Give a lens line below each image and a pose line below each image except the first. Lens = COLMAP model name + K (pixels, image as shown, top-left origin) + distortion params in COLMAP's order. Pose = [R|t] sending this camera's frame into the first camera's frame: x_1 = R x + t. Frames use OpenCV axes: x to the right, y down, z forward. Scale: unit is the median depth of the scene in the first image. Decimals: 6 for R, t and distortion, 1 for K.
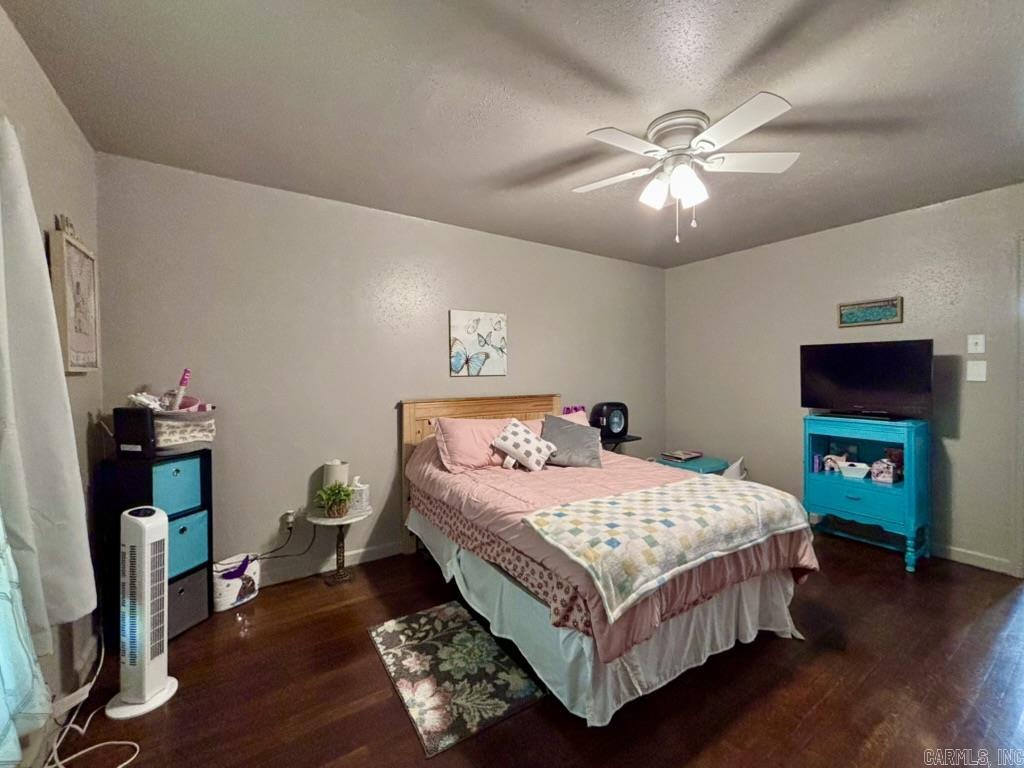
lens RADIAL K [[412.1, 0, 510.3], [0, 412.1, 376.9], [0, 0, 1]] dist [0.011852, -0.000031]
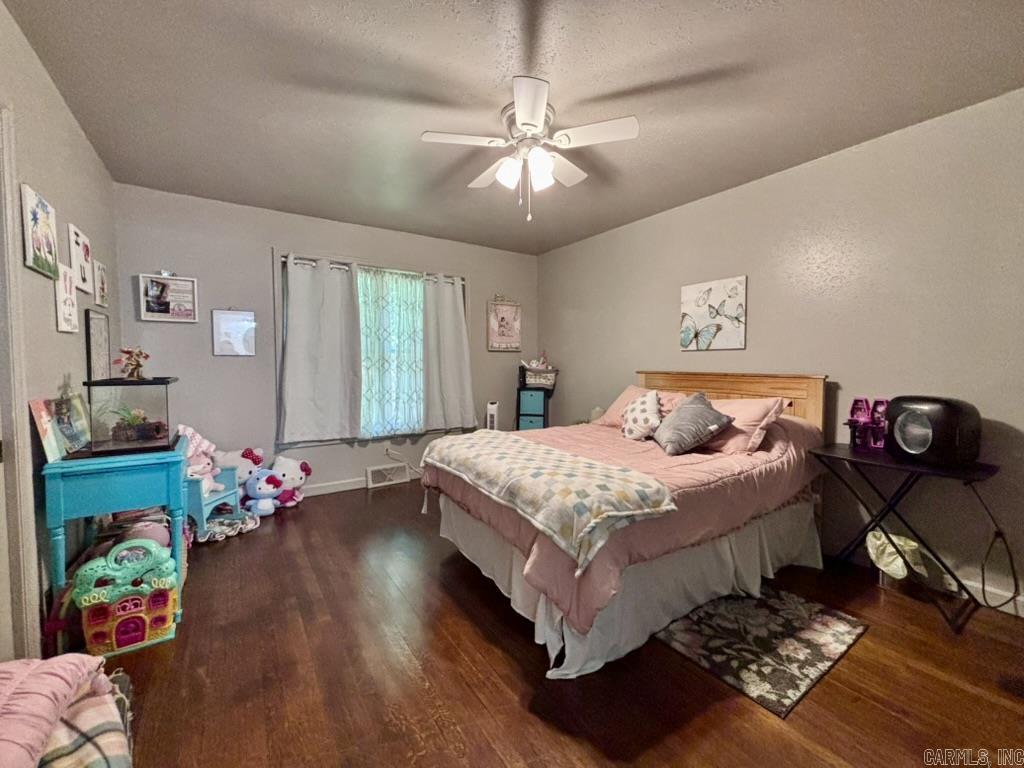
lens RADIAL K [[412.1, 0, 510.3], [0, 412.1, 376.9], [0, 0, 1]] dist [0.011852, -0.000031]
pose [[0.005355, 0.042846, -0.999067, 0.885136], [-0.009462, 0.999039, 0.042794, 0.023111], [0.999941, 0.009224, 0.005755, 0.556408]]
